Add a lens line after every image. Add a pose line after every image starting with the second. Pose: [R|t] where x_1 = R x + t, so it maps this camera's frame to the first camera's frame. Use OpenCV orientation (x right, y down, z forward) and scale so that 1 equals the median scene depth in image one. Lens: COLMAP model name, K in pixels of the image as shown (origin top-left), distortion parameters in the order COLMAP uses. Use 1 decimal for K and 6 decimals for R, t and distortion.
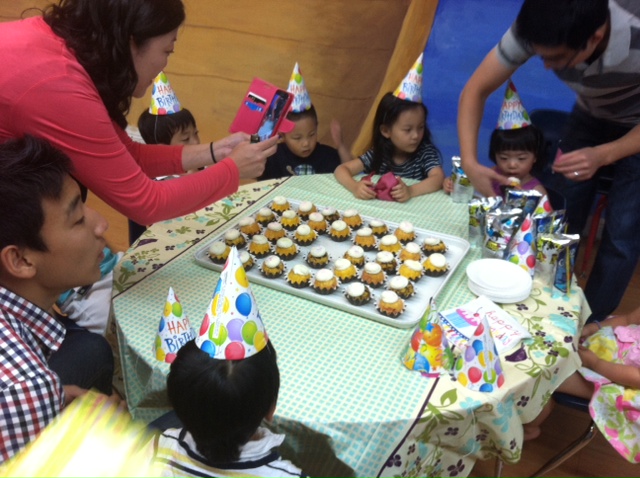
lens RADIAL K [[595.1, 0, 320.0], [0, 595.1, 239.0], [0, 0, 1]] dist [0.088013, -0.268224]
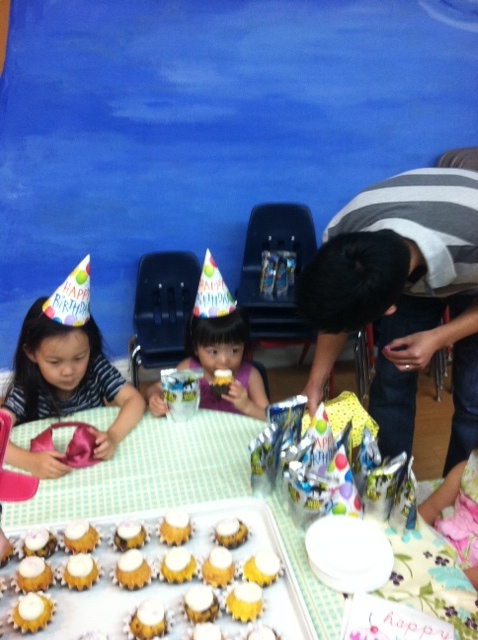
lens RADIAL K [[603.1, 0, 239.0], [0, 603.1, 320.0], [0, 0, 1]] dist [0.002433, -0.002375]
pose [[0.742505, -0.278317, 0.609283, -0.125256], [0.289046, 0.953677, 0.083387, -0.225409], [-0.604267, 0.114196, 0.788556, 0.359729]]
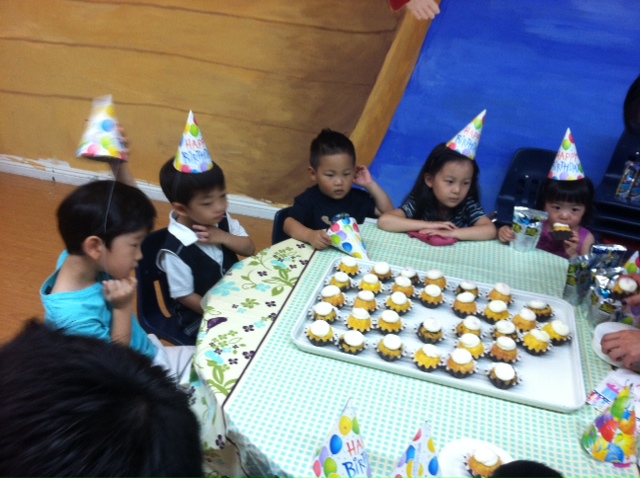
lens RADIAL K [[595.1, 0, 320.0], [0, 595.1, 239.0], [0, 0, 1]] dist [0.088013, -0.268224]
pose [[0.972524, -0.036537, 0.229919, -0.298737], [0.042368, 0.998892, -0.020472, -0.078561], [-0.228917, 0.029651, 0.972994, 0.130577]]
